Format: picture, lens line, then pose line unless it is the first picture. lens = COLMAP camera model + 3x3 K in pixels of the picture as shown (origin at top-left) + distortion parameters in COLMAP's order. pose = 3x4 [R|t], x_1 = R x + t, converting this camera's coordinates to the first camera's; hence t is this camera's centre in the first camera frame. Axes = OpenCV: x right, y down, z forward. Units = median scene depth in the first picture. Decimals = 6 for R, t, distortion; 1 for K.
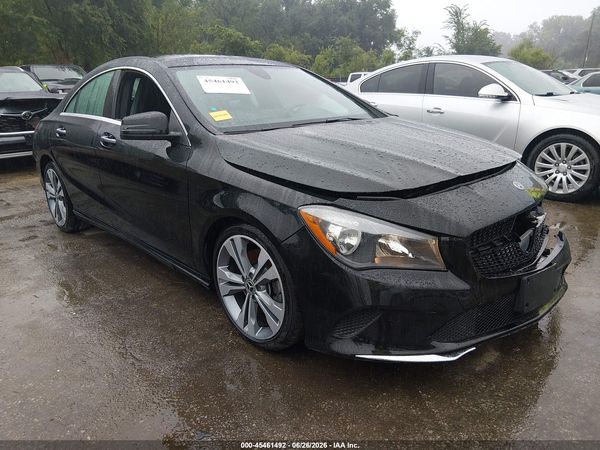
lens RADIAL K [[451.2, 0, 296.3], [0, 451.2, 229.6], [0, 0, 1]] dist [0.028427, -0.041625]
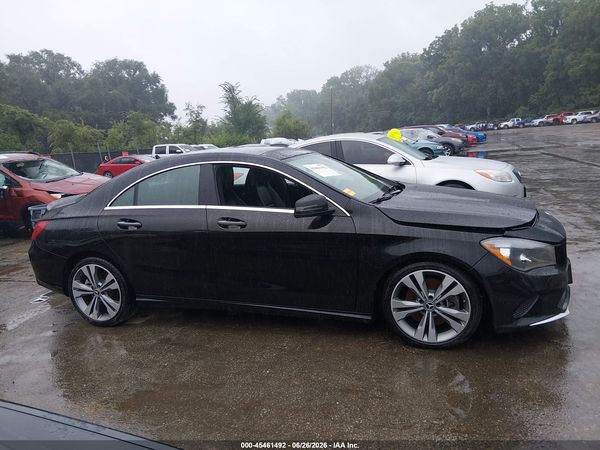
lens RADIAL K [[451.2, 0, 299.7], [0, 451.2, 222.5], [0, 0, 1]] dist [0.028427, -0.041625]
pose [[0.889265, -0.122125, 0.440787, -1.067299], [0.189421, 0.975502, -0.111874, -0.048709], [-0.416326, 0.182980, 0.890613, -0.150384]]
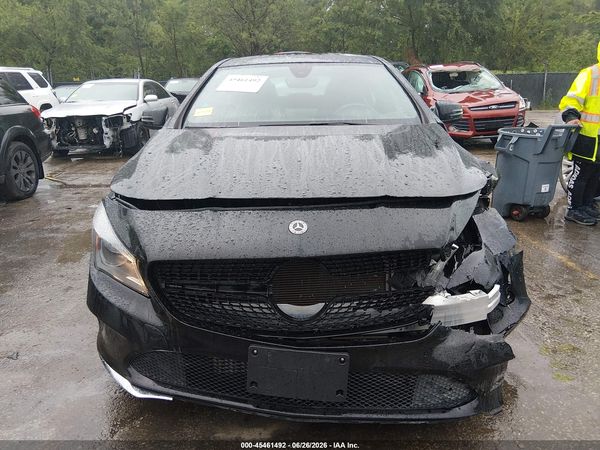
lens RADIAL K [[451.2, 0, 300.6], [0, 451.2, 222.5], [0, 0, 1]] dist [0.028427, -0.041625]
pose [[0.715128, 0.223709, -0.662228, 0.863566], [-0.225795, 0.970544, 0.084030, -0.151285], [0.661520, 0.089436, 0.744575, 0.409993]]
